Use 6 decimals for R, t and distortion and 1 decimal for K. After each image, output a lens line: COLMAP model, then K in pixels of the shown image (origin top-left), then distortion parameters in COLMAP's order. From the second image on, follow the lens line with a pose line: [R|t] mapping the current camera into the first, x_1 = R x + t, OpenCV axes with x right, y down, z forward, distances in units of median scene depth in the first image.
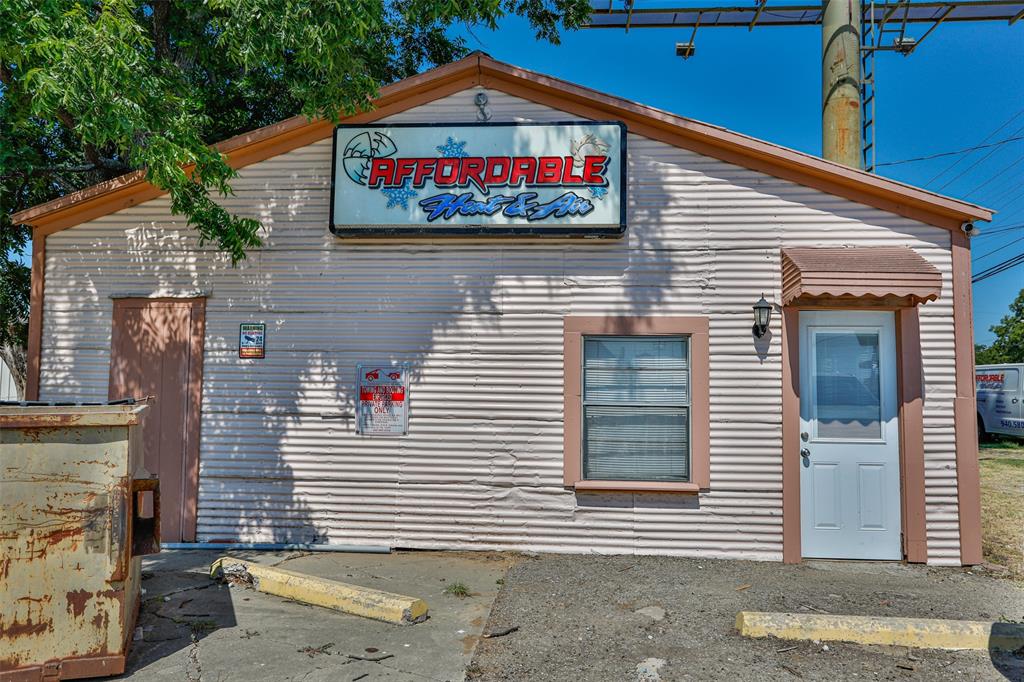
lens RADIAL K [[702.4, 0, 512.0], [0, 702.4, 341.0], [0, 0, 1]] dist [0.000250, 0.000048]
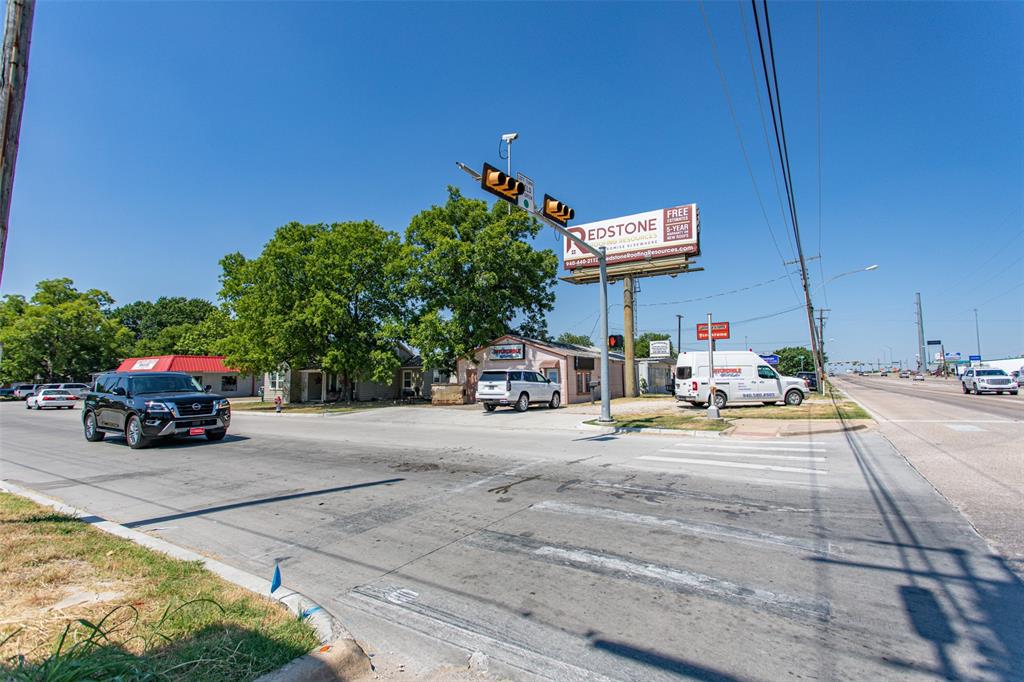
lens RADIAL K [[485.0, 0, 515.9], [0, 485.0, 339.1], [0, 0, 1]] dist [0.007775, 0.000464]
pose [[0.880989, -0.054300, -0.470011, 2.469221], [0.044826, 0.998503, -0.031333, -0.205685], [0.471009, 0.006535, 0.882104, -3.490906]]
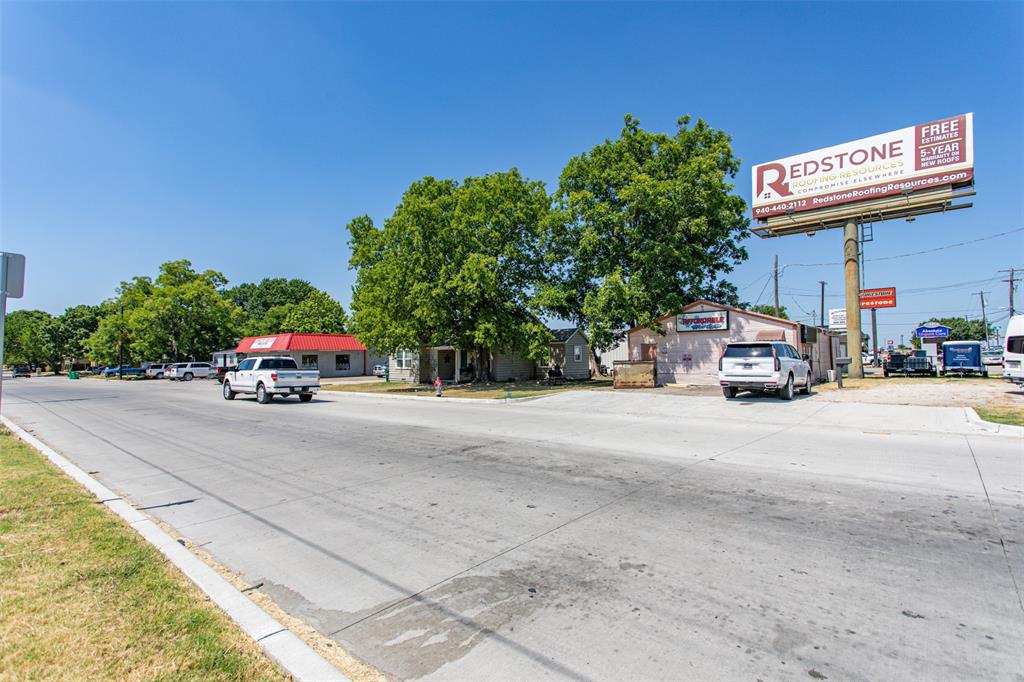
lens RADIAL K [[485.0, 0, 515.9], [0, 485.0, 339.1], [0, 0, 1]] dist [0.007775, 0.000464]
pose [[0.808137, -0.041775, -0.587512, 1.086504], [0.056241, 0.998397, 0.006369, -0.200208], [0.586304, -0.038189, 0.809191, -3.226950]]
